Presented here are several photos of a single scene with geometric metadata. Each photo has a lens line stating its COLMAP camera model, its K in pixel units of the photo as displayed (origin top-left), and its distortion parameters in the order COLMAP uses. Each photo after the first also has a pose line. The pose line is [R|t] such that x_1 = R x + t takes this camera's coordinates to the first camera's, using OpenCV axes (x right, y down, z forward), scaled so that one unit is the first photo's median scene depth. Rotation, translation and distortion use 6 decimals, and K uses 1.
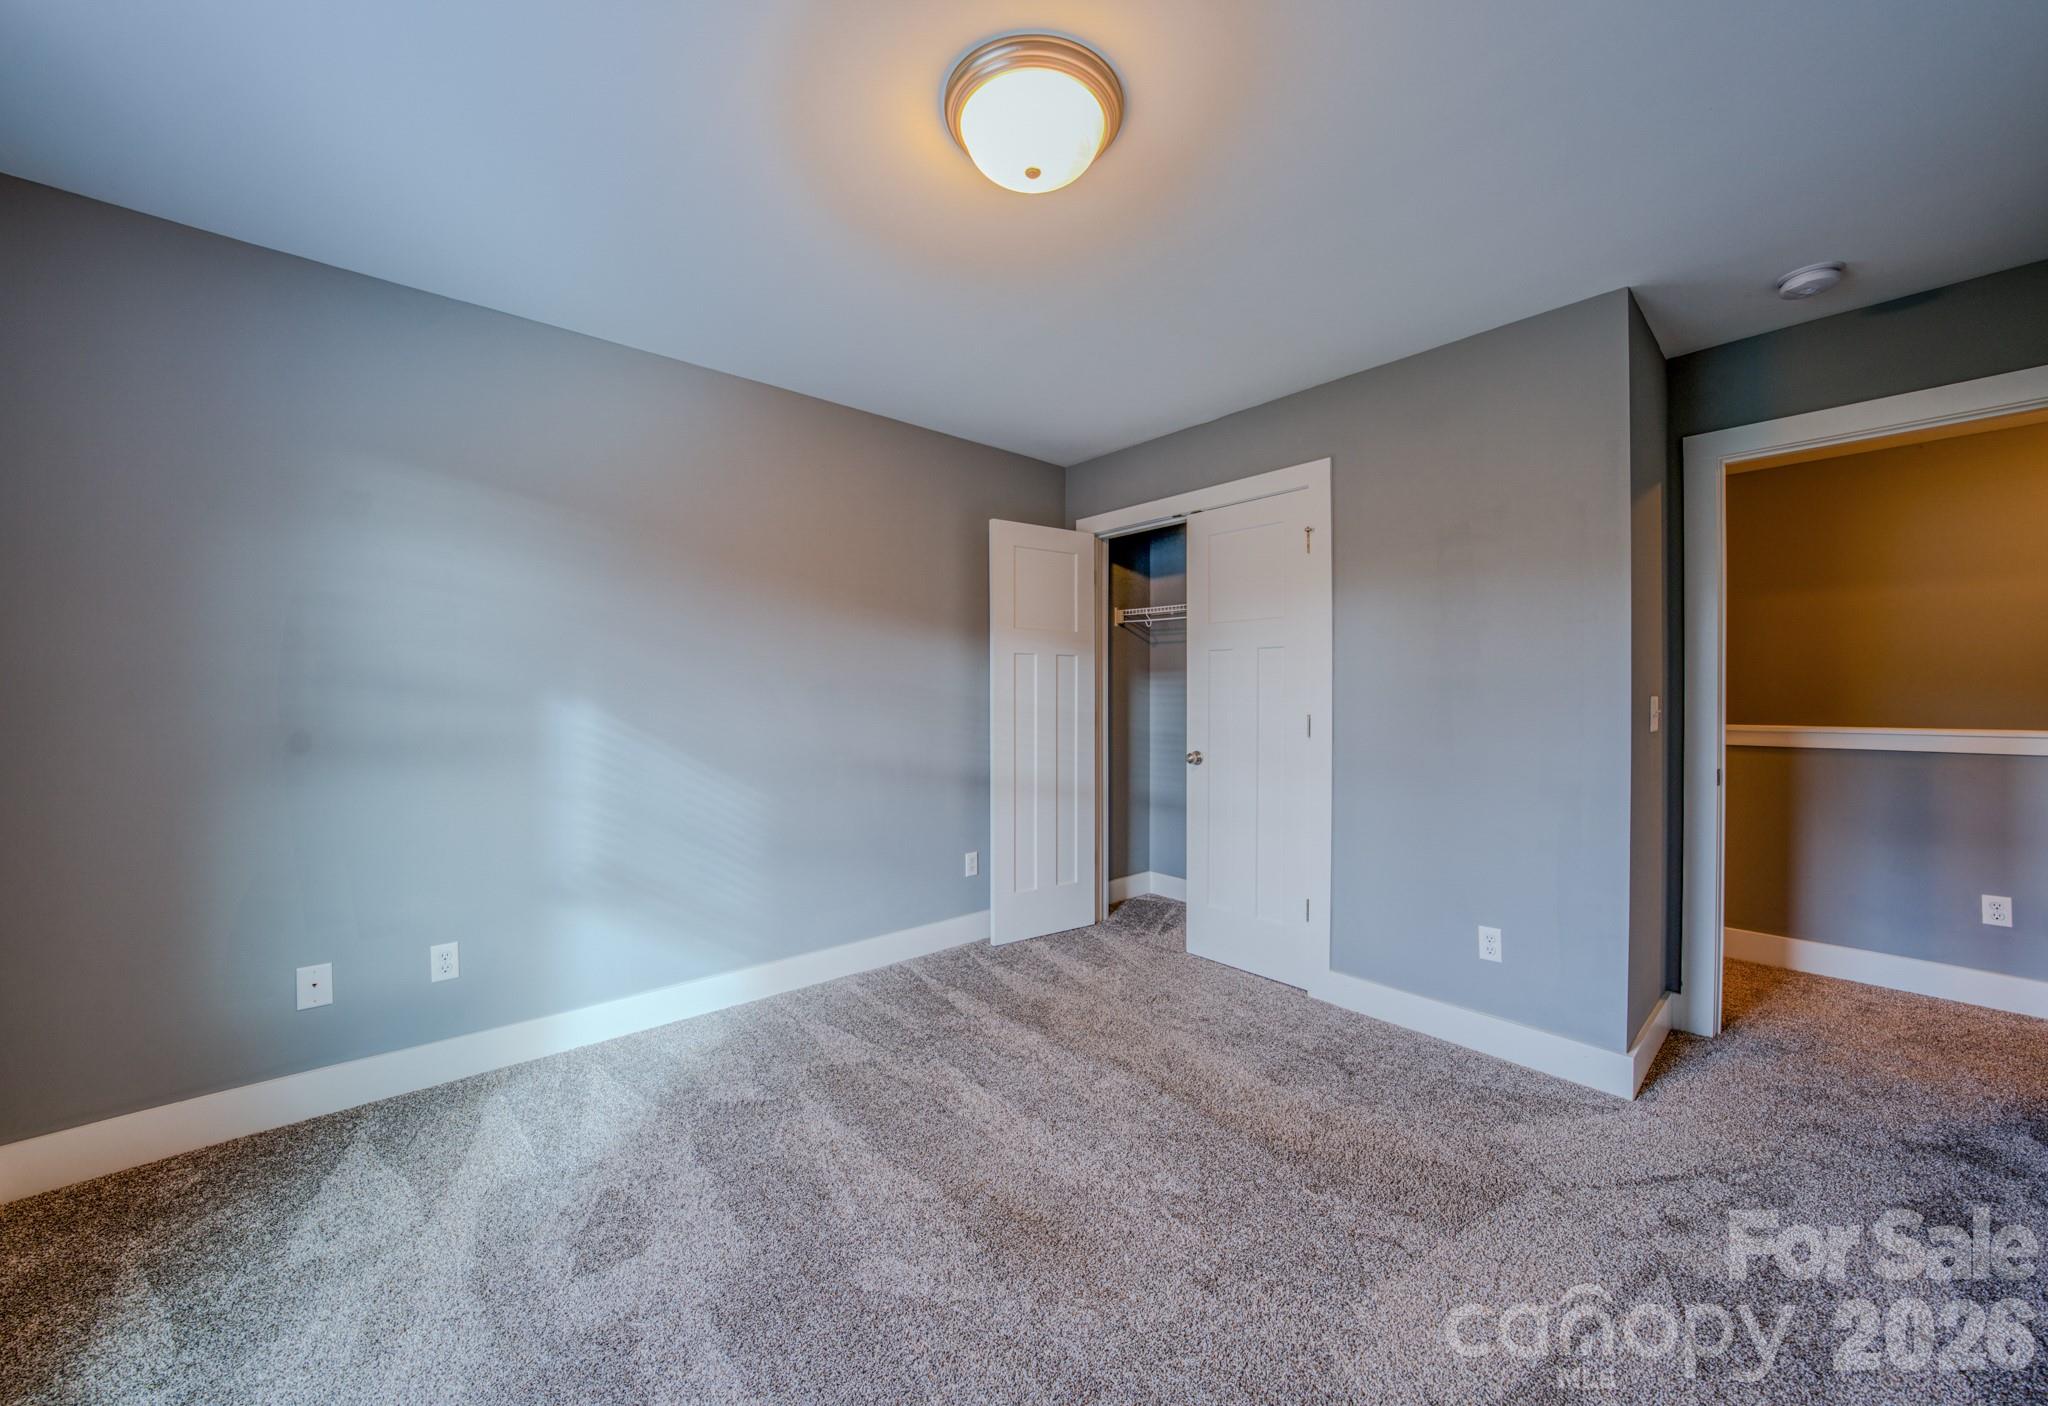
lens RADIAL K [[729.2, 0, 1028.2], [0, 729.2, 700.5], [0, 0, 1]] dist [-0.020258, 0.000111]
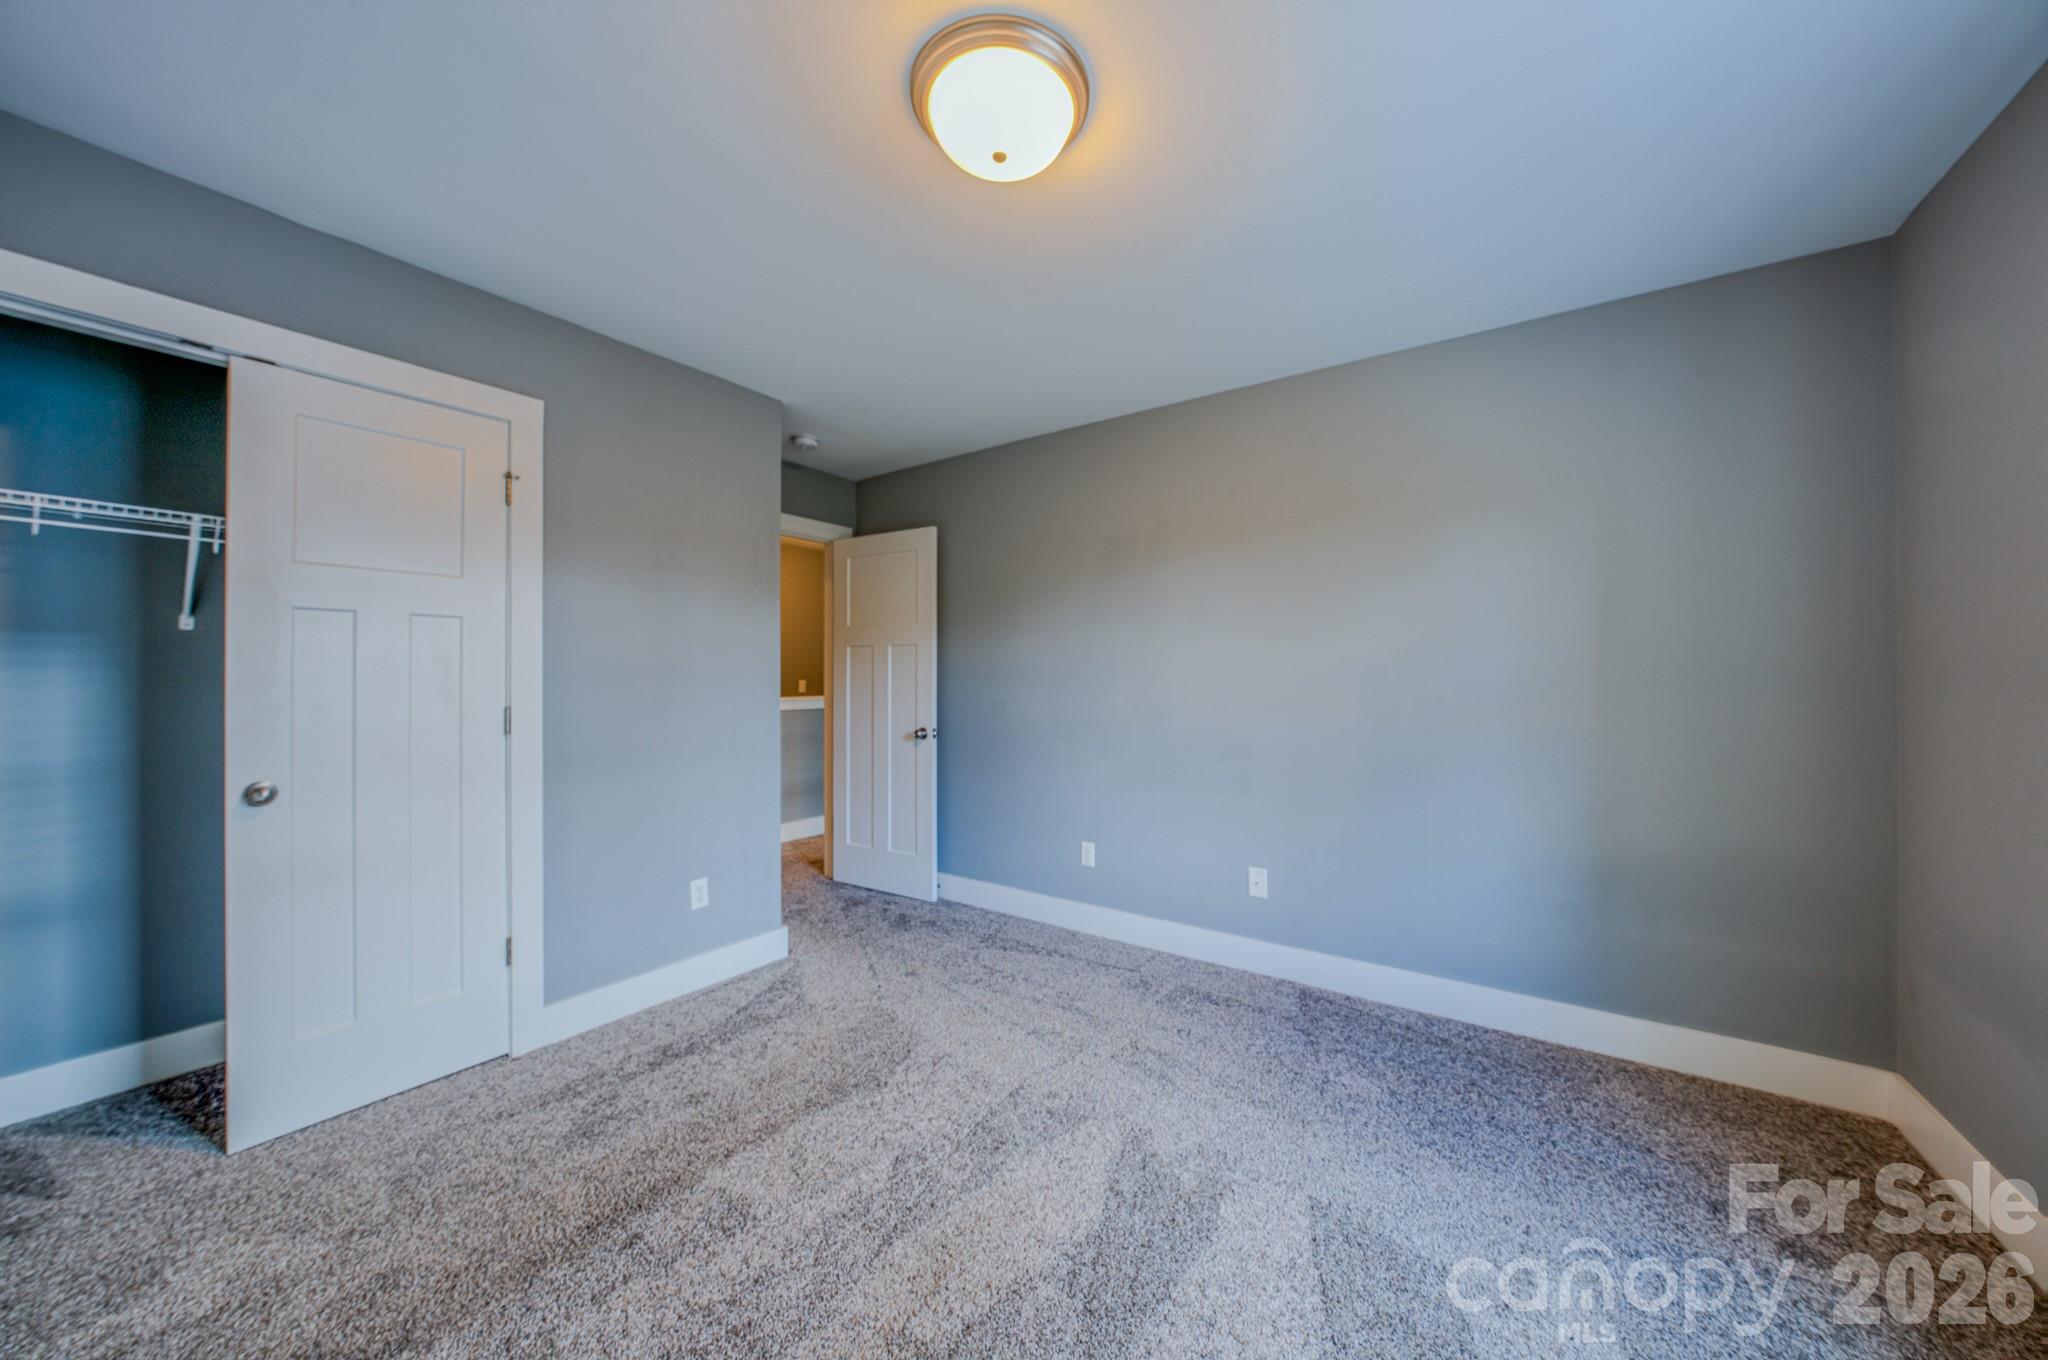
lens RADIAL K [[701.5, 0, 1022.4], [0, 701.5, 676.9], [0, 0, 1]] dist [-0.023146, 0.004743]
pose [[-0.226305, 0.002150, 0.974054, -0.454356], [0.009103, 0.999959, -0.000092, -0.006895], [-0.974014, 0.008846, -0.226315, 0.581223]]
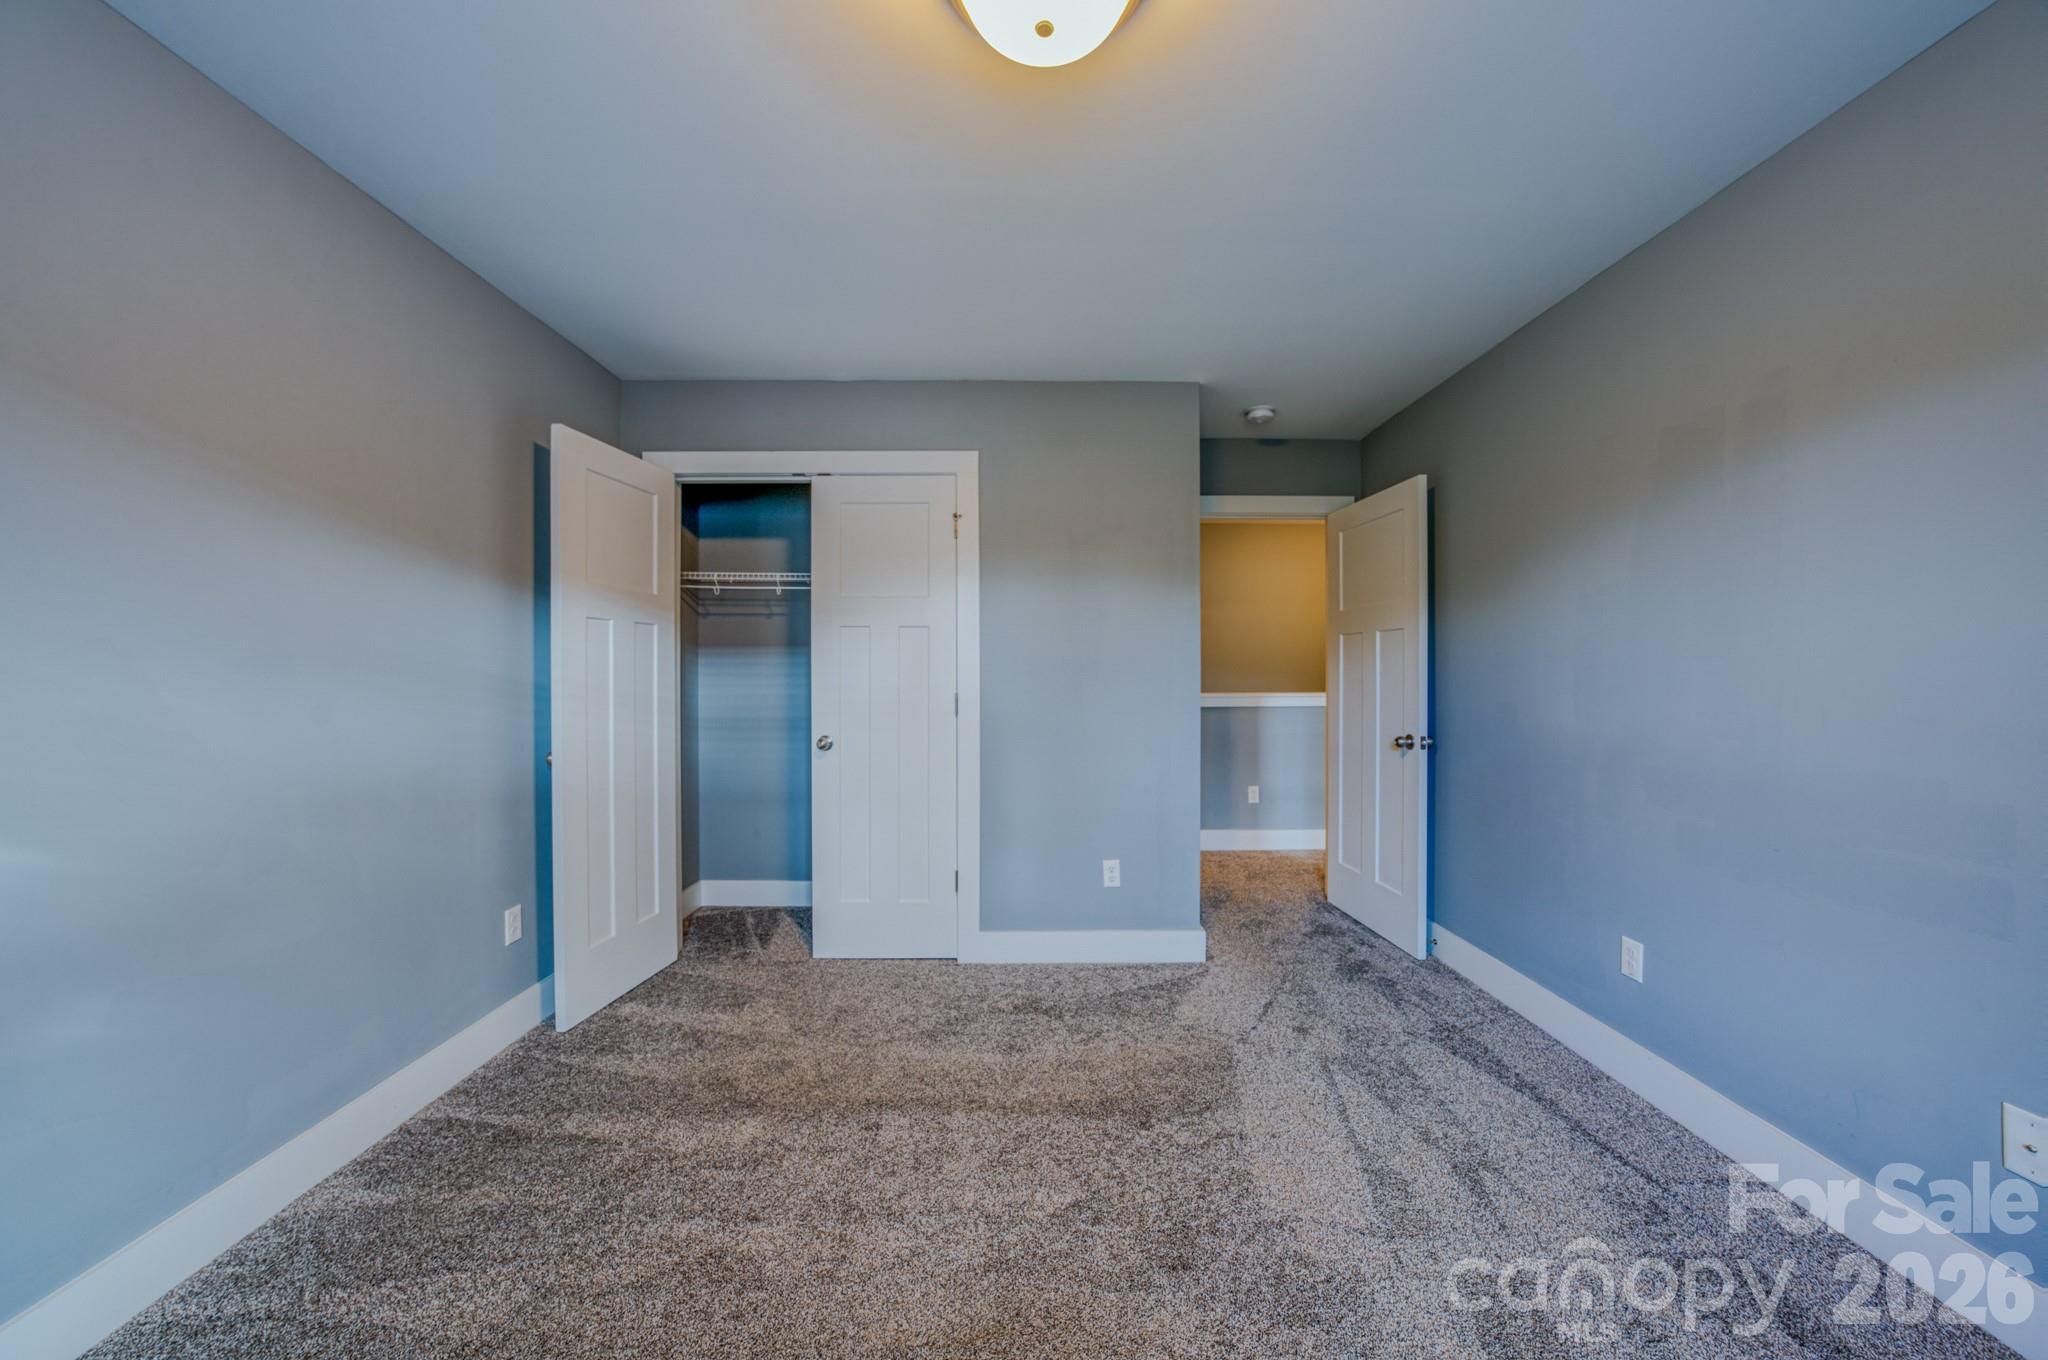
lens RADIAL K [[701.5, 0, 1024.4], [0, 701.5, 676.6], [0, 0, 1]] dist [-0.023146, 0.004743]
pose [[0.653560, -0.003783, 0.756865, -0.290673], [0.006990, 0.999975, -0.001039, -0.001881], [-0.756842, 0.005969, 0.653570, 0.252092]]
